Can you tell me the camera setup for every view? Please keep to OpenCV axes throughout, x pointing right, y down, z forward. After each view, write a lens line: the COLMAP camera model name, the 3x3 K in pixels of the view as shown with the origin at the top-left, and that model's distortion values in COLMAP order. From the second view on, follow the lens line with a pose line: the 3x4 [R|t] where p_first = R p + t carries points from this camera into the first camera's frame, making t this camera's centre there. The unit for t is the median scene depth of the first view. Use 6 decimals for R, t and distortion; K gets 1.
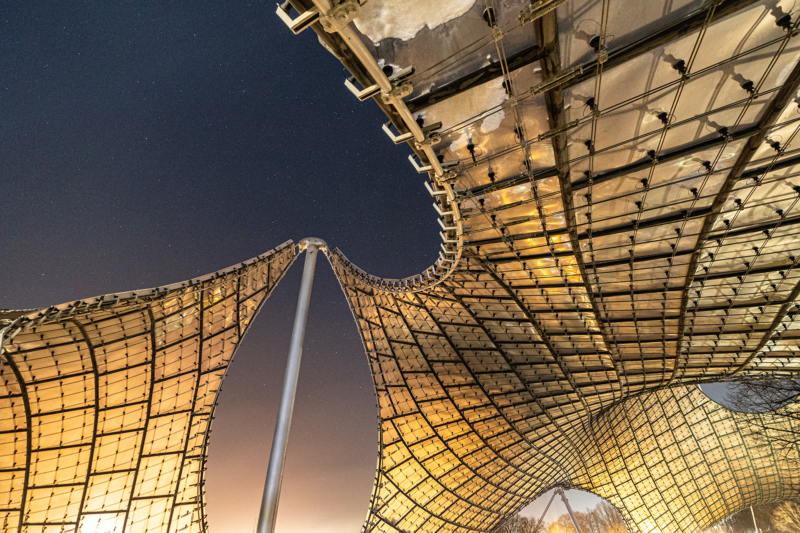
lens RADIAL K [[331.9, 0, 397.0], [0, 331.9, 262.5], [0, 0, 1]] dist [-0.001536, -0.000002]
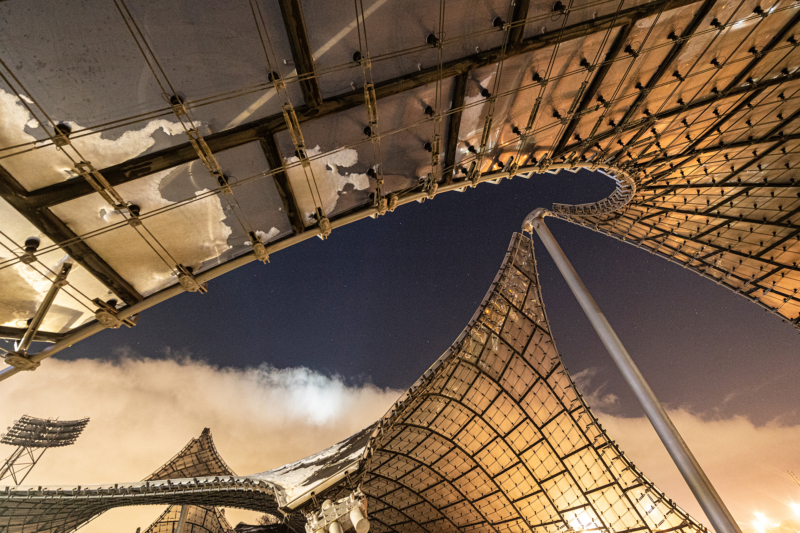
lens RADIAL K [[331.9, 0, 400.3], [0, 331.9, 264.0], [0, 0, 1]] dist [-0.001536, -0.000002]
pose [[0.431467, -0.630141, -0.645568, 0.143825], [0.657490, 0.709632, -0.253238, 0.032528], [0.617691, -0.315191, 0.720495, 0.046313]]
